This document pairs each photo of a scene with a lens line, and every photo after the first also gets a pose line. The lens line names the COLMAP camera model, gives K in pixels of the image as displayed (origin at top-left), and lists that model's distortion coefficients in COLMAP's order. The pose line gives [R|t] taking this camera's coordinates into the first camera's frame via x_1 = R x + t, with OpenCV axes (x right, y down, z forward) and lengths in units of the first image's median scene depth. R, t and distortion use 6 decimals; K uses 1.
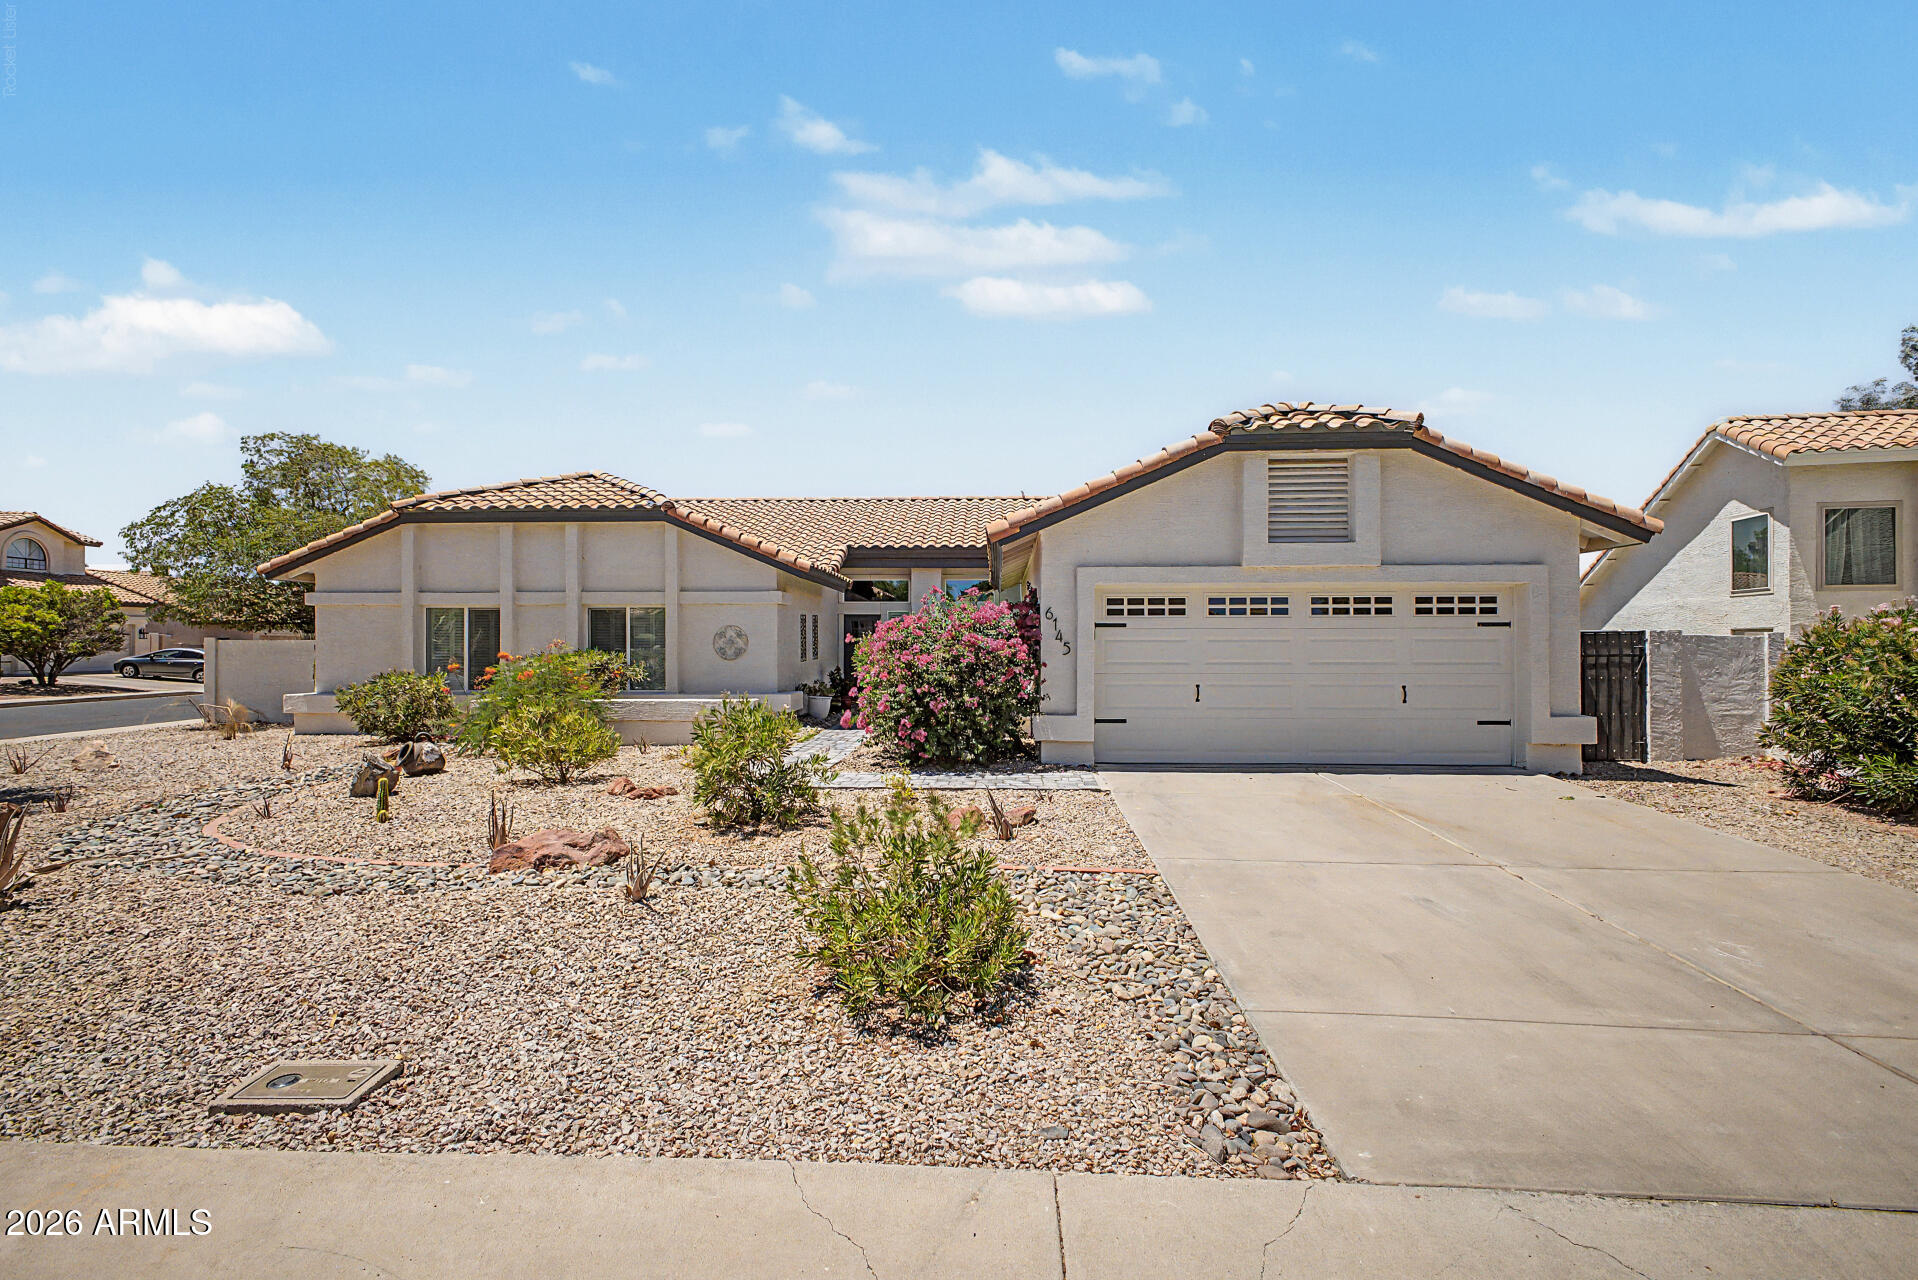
lens RADIAL K [[882.8, 0, 966.1], [0, 882.8, 644.9], [0, 0, 1]] dist [0.012368, 0.000267]
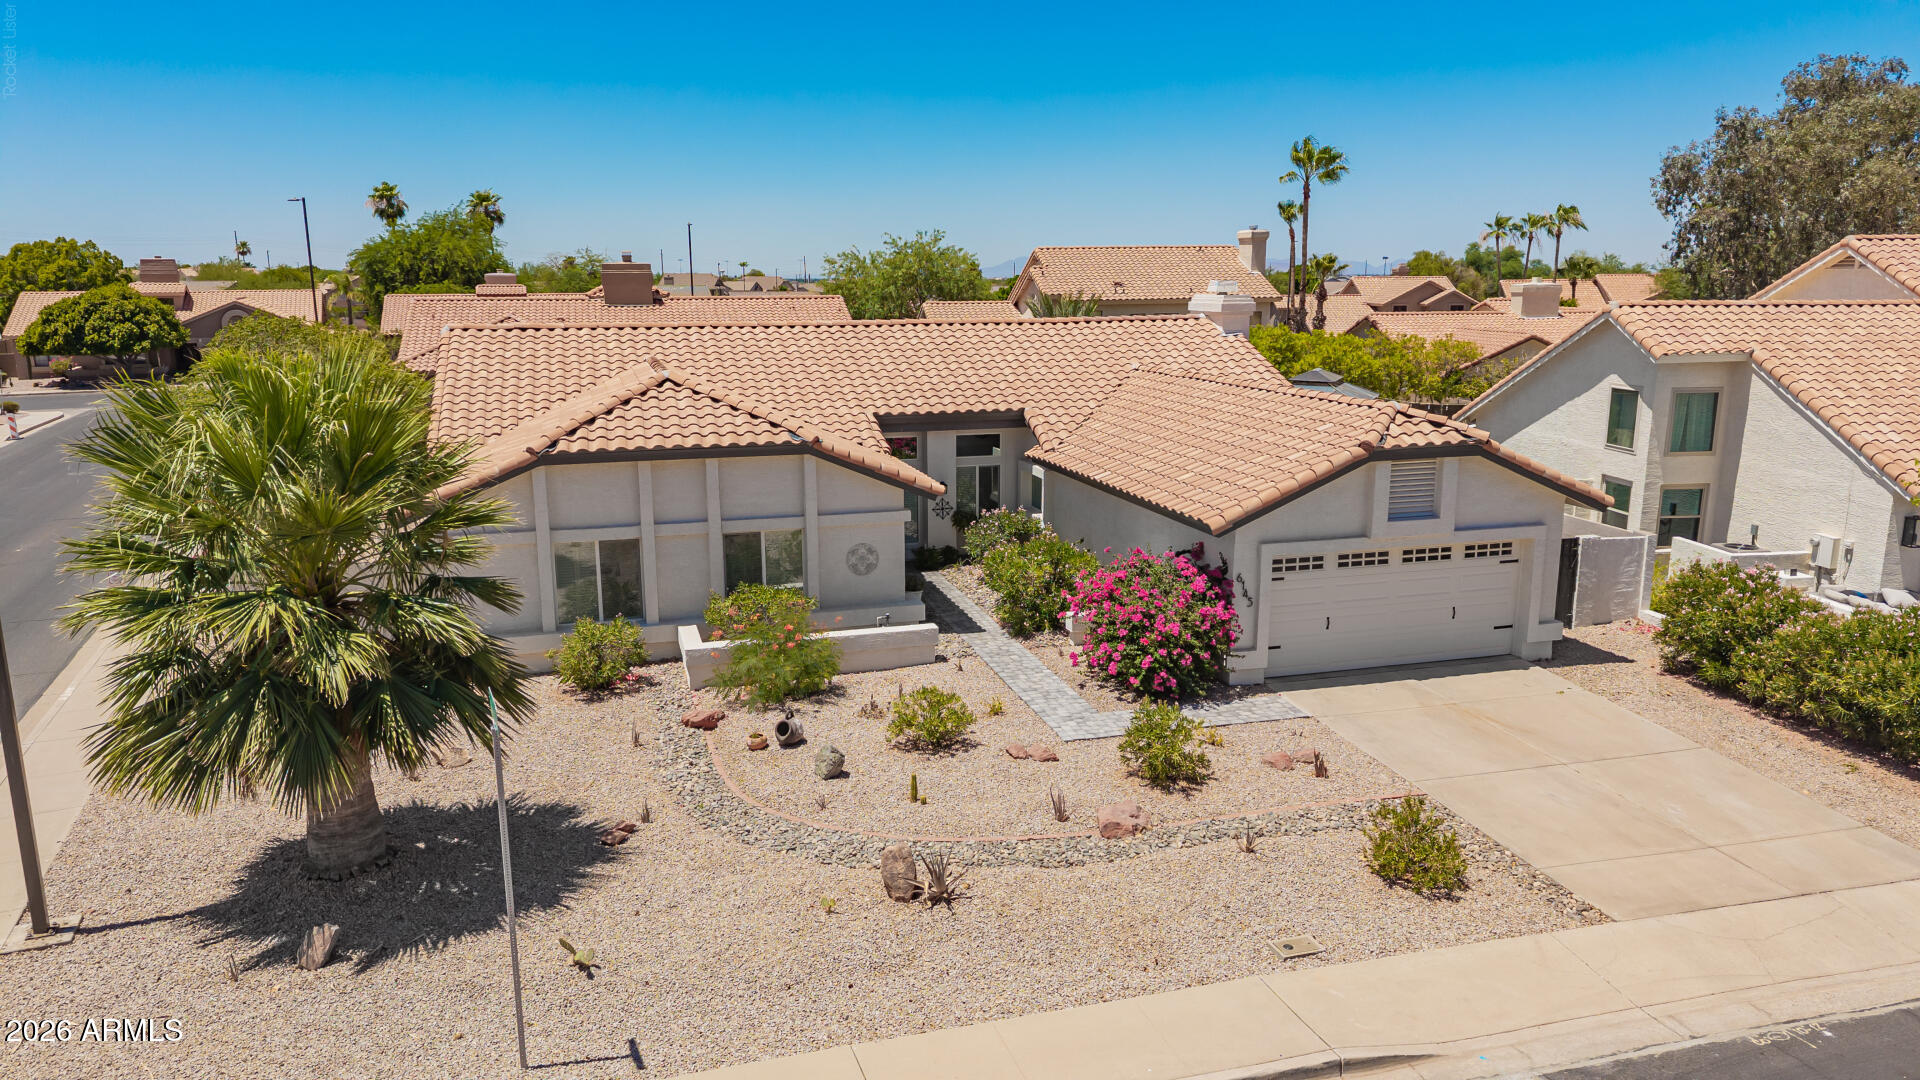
lens RADIAL K [[1282.7, 0, 949.9], [0, 1282.7, 540.8], [0, 0, 1]] dist [0.024665, -0.019978]
pose [[0.951980, -0.066706, 0.298804, -0.891895], [0.003773, 0.978457, 0.206414, -0.488042], [-0.306136, -0.195375, 0.931724, -0.667681]]
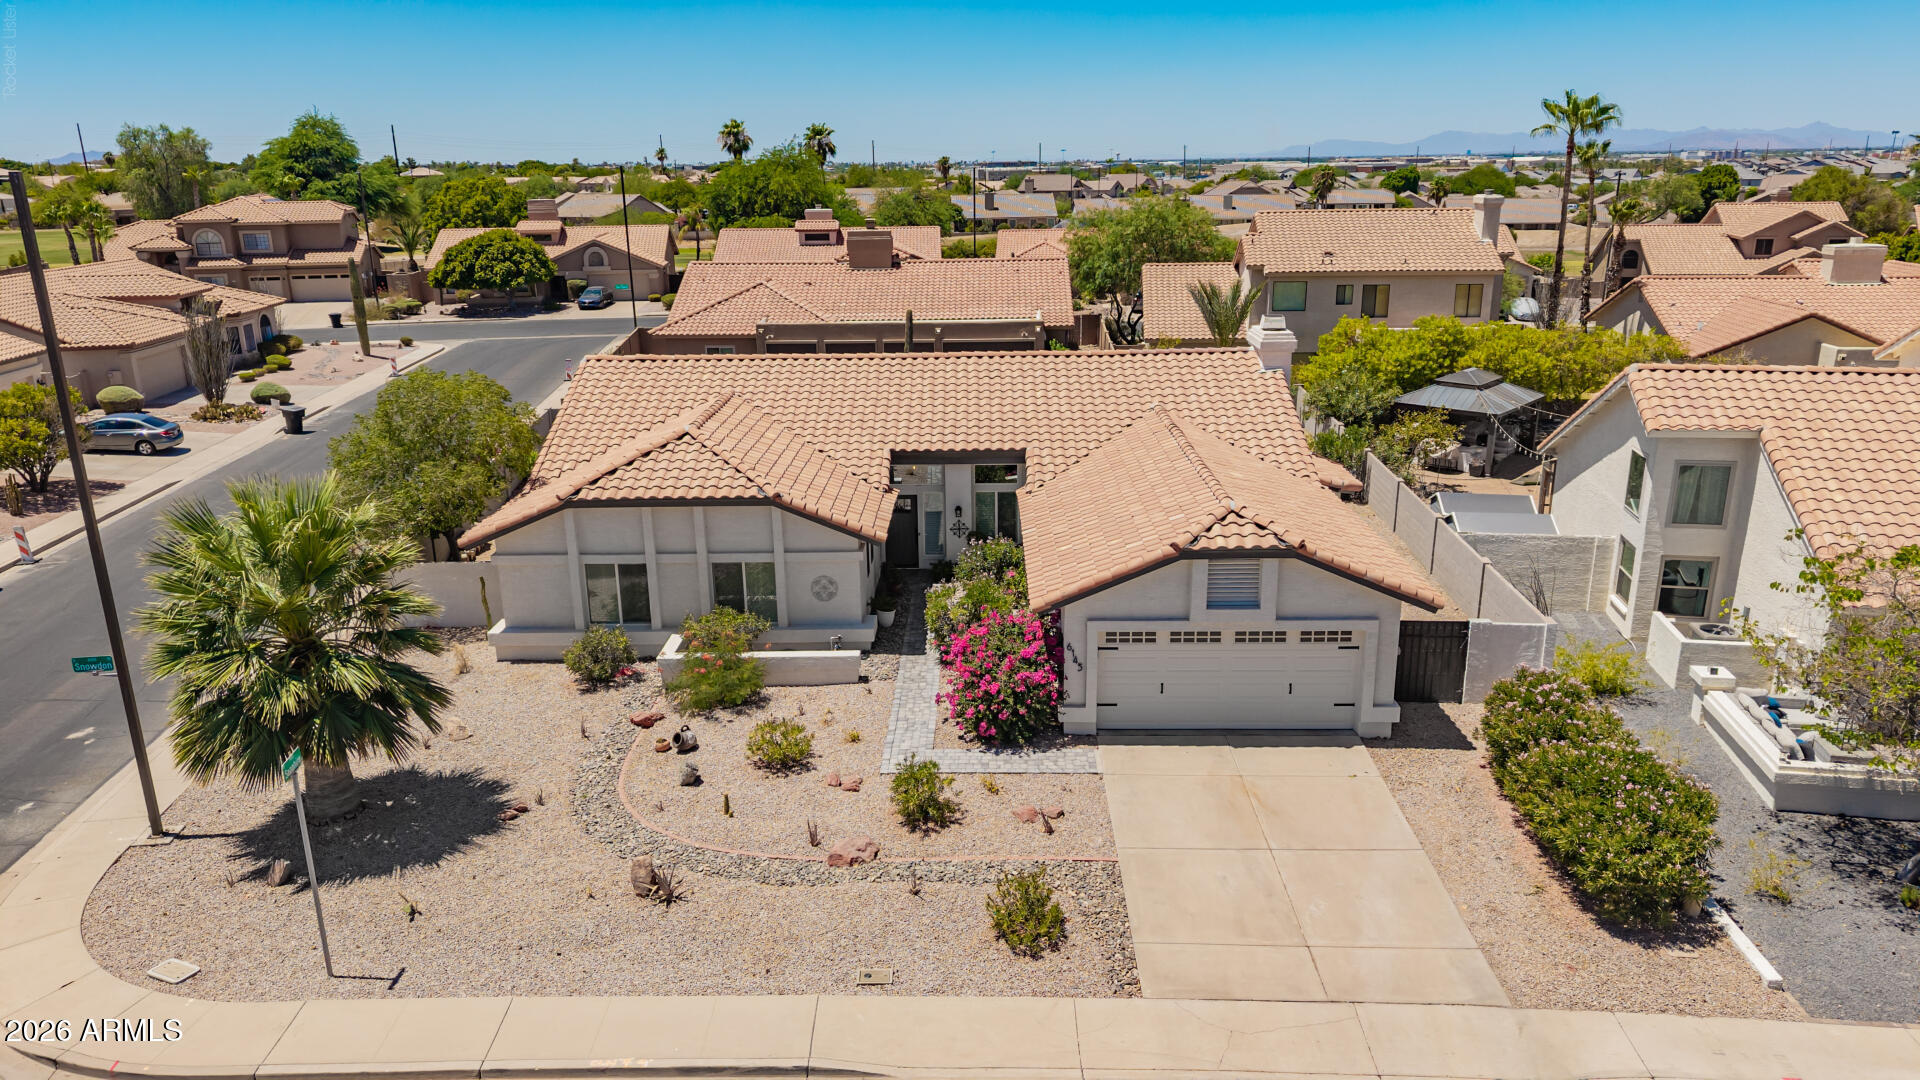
lens RADIAL K [[1281.8, 0, 949.6], [0, 1281.8, 532.4], [0, 0, 1]] dist [0.056904, -0.075862]
pose [[0.999801, -0.018582, 0.007305, -0.132438], [0.015777, 0.959488, 0.281306, -0.872403], [-0.012236, -0.281135, 0.959590, -1.138859]]
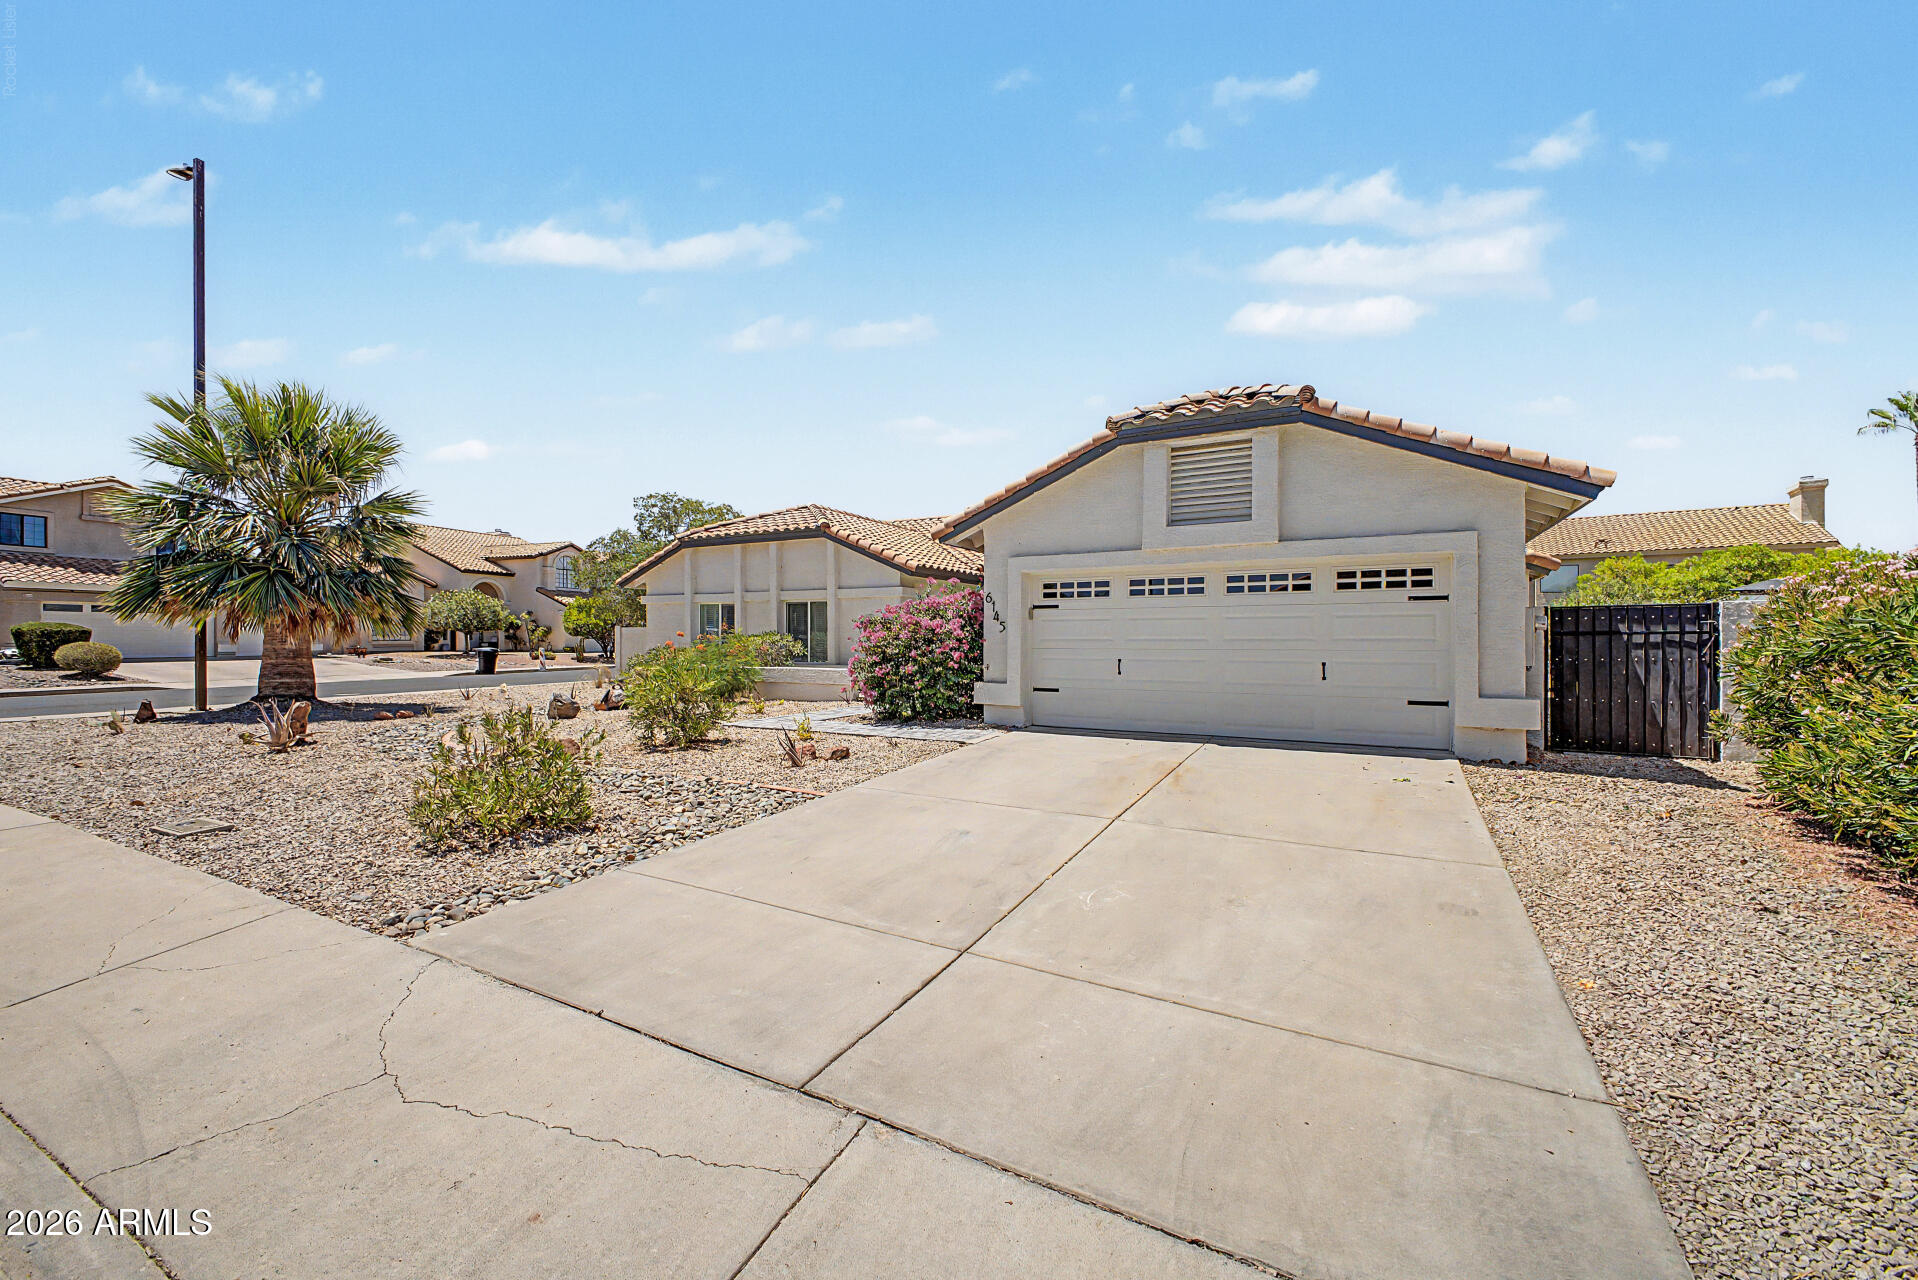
lens RADIAL K [[769.4, 0, 959.0], [0, 769.4, 640.0], [0, 0, 1]] dist [0.010409, -0.000222]
pose [[0.896475, 0.000906, -0.443093, 0.506151], [0.001166, 0.999990, 0.004405, 0.016423], [0.443092, -0.004466, 0.896465, 0.053174]]
